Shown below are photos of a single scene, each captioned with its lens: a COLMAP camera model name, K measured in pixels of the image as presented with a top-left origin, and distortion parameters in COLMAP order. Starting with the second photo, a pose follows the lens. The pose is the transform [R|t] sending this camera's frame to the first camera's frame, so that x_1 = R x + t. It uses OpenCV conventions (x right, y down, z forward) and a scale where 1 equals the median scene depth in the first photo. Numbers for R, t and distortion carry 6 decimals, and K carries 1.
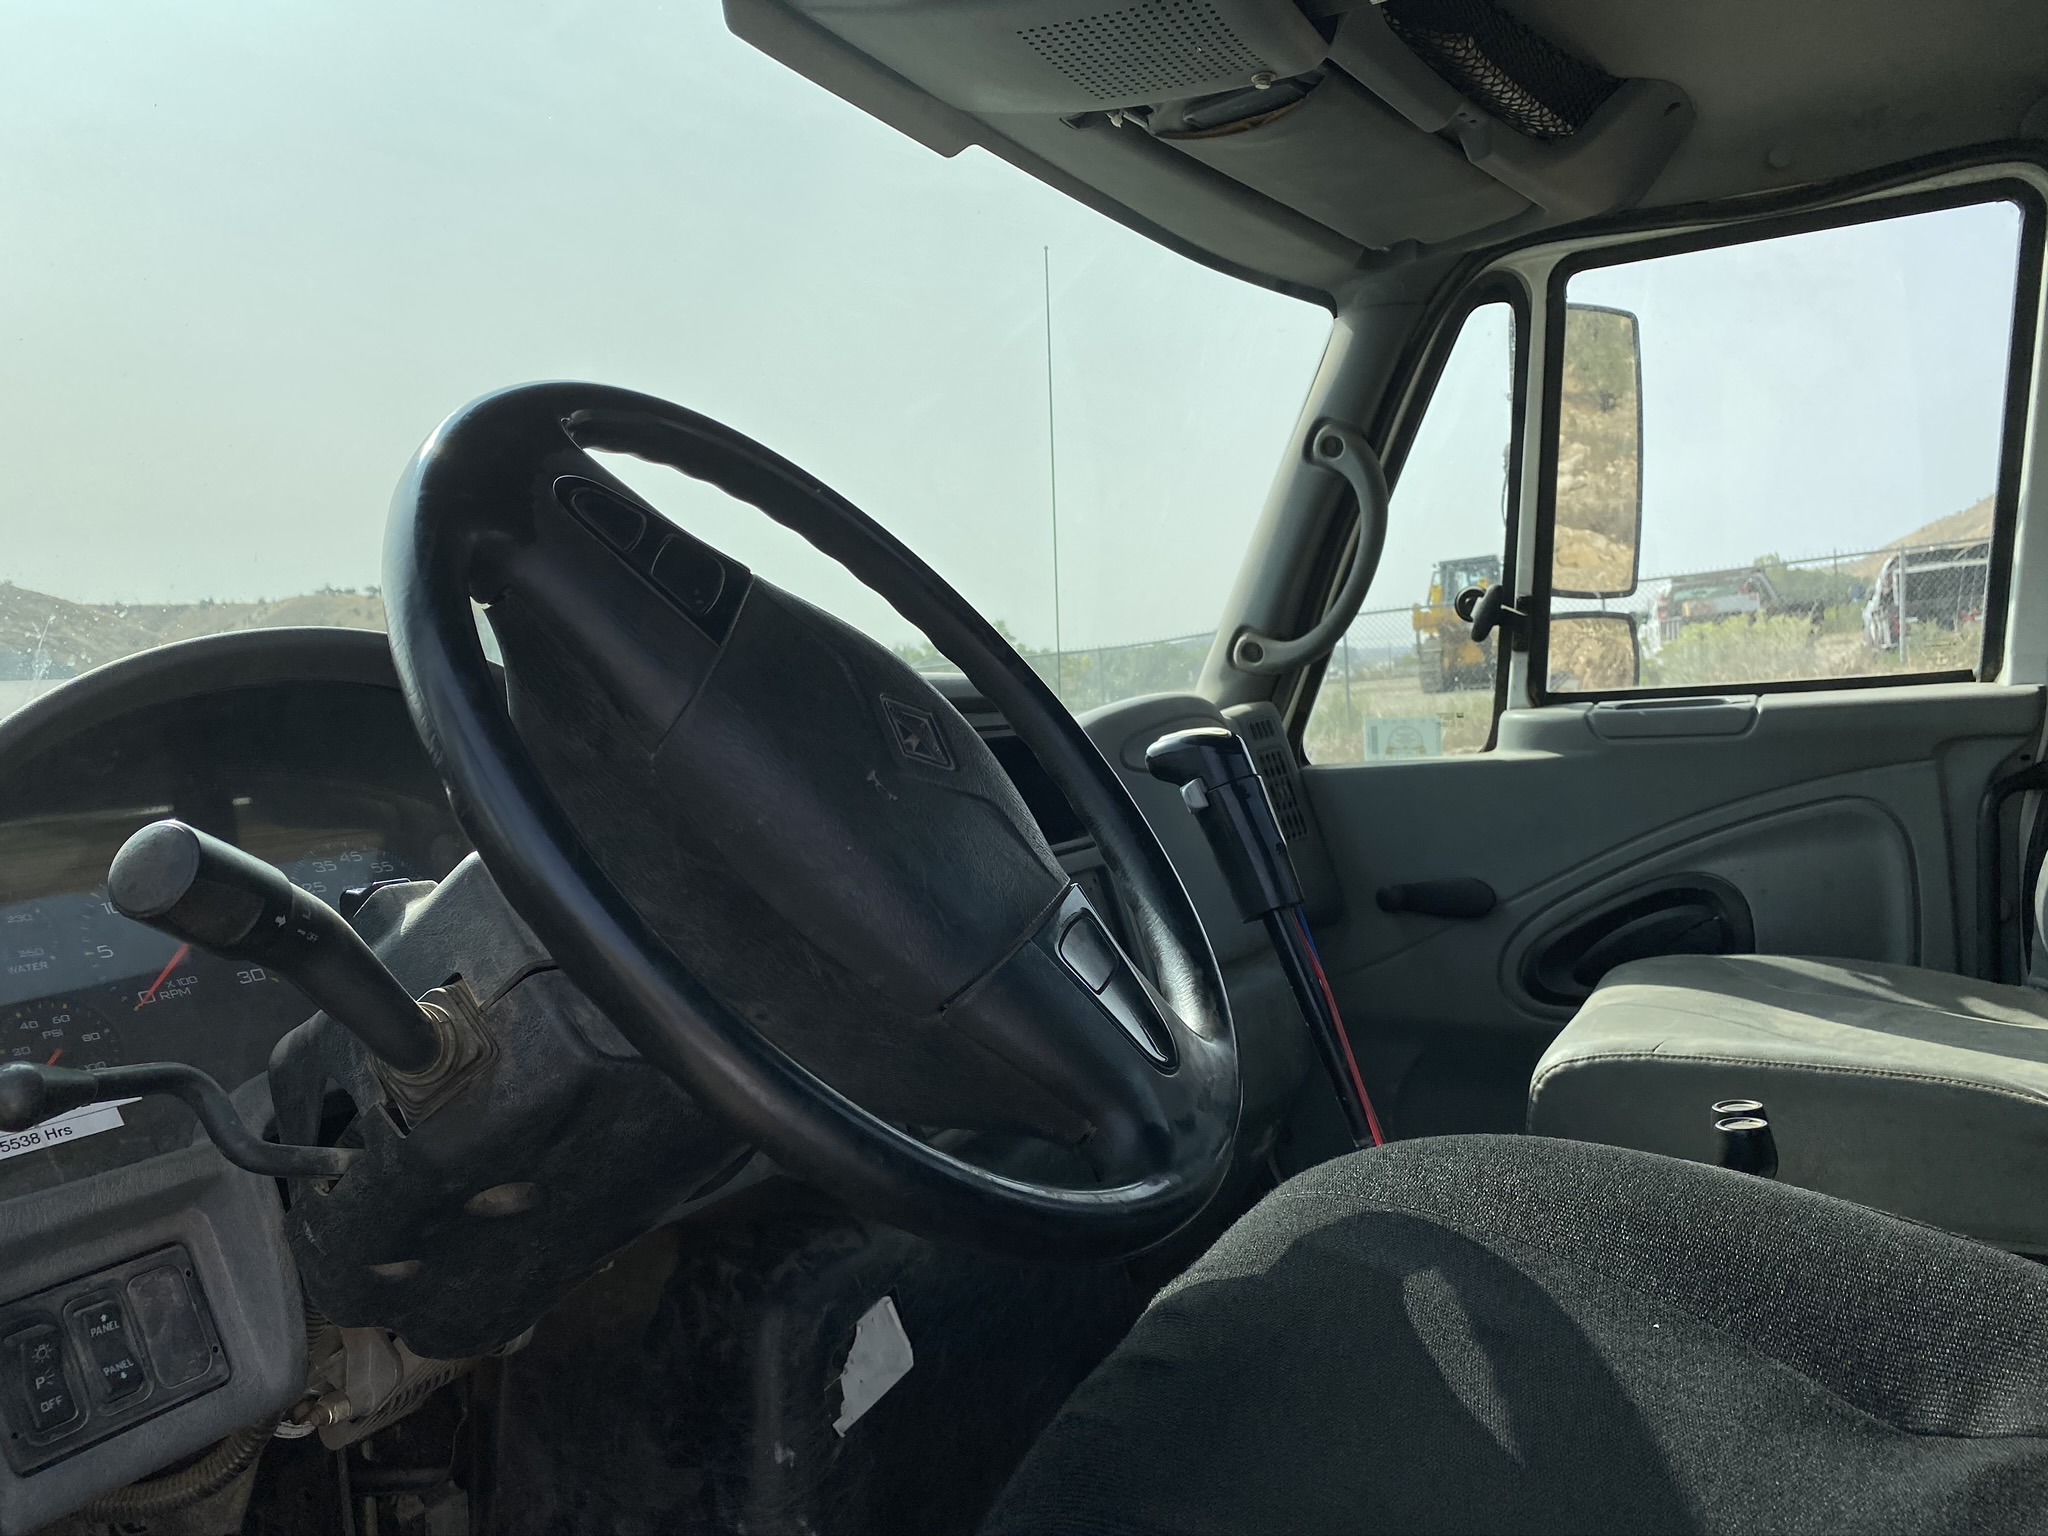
lens RADIAL K [[1559.7, 0, 1019.5], [0, 1559.7, 765.5], [0, 0, 1]] dist [0.016754, -0.022462]
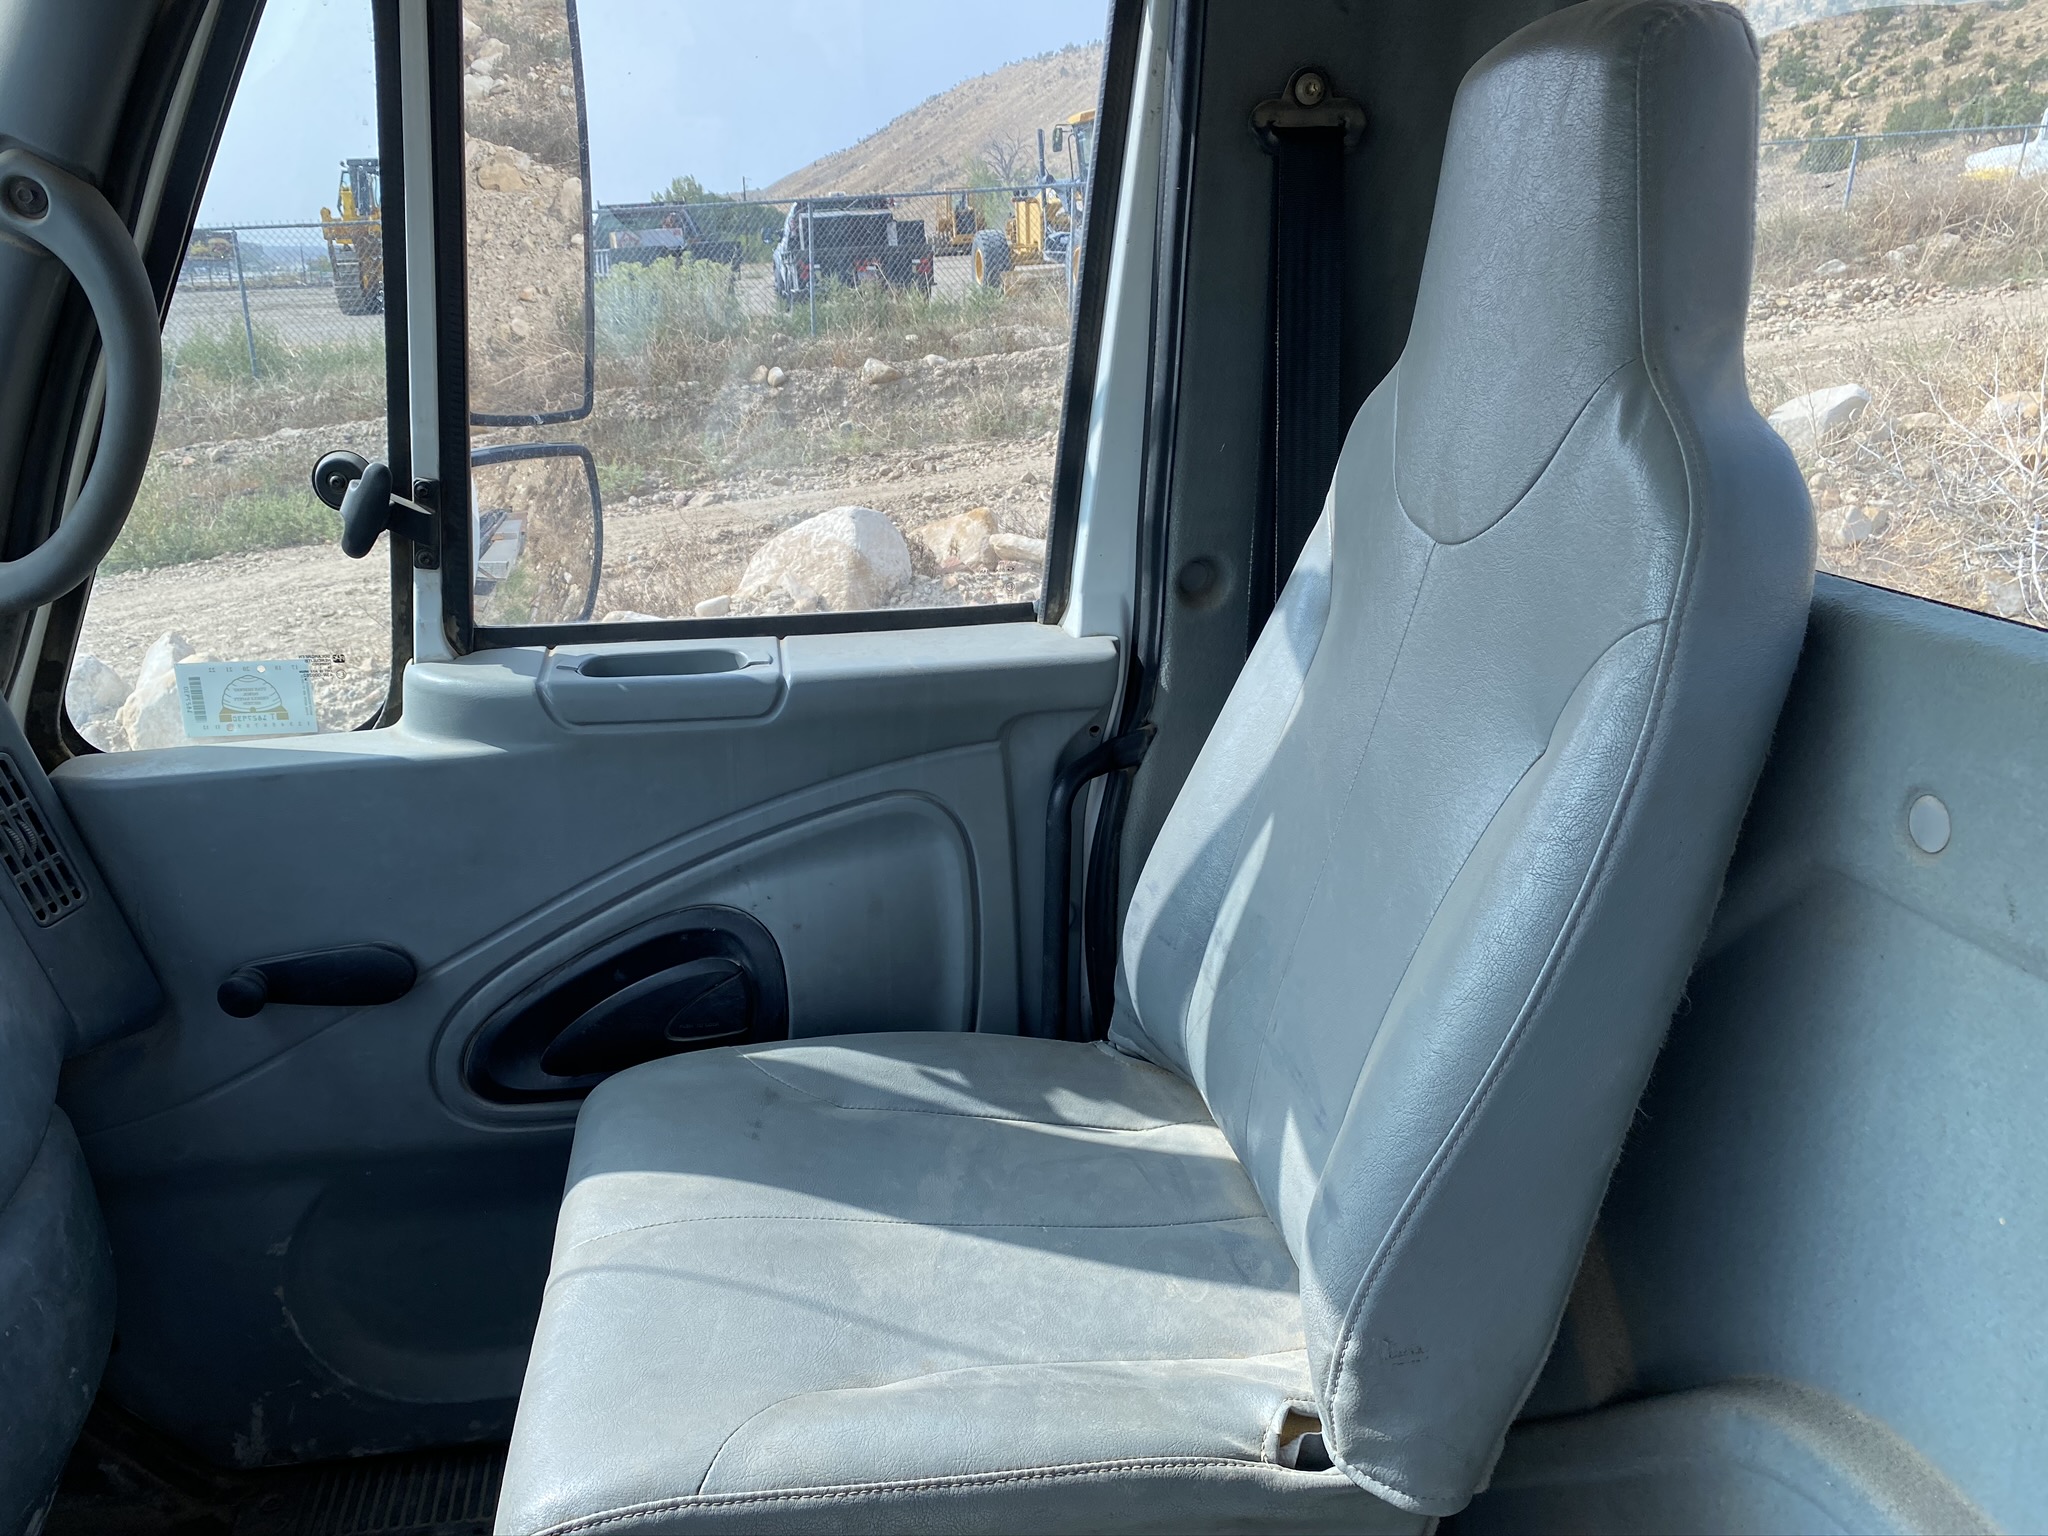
lens RADIAL K [[1559.7, 0, 1003.1], [0, 1559.7, 787.2], [0, 0, 1]] dist [0.016754, -0.022462]
pose [[0.804036, -0.134166, 0.579245, 0.132125], [-0.013474, 0.969847, 0.243341, -0.142861], [-0.594428, -0.203459, 0.777985, 0.361154]]
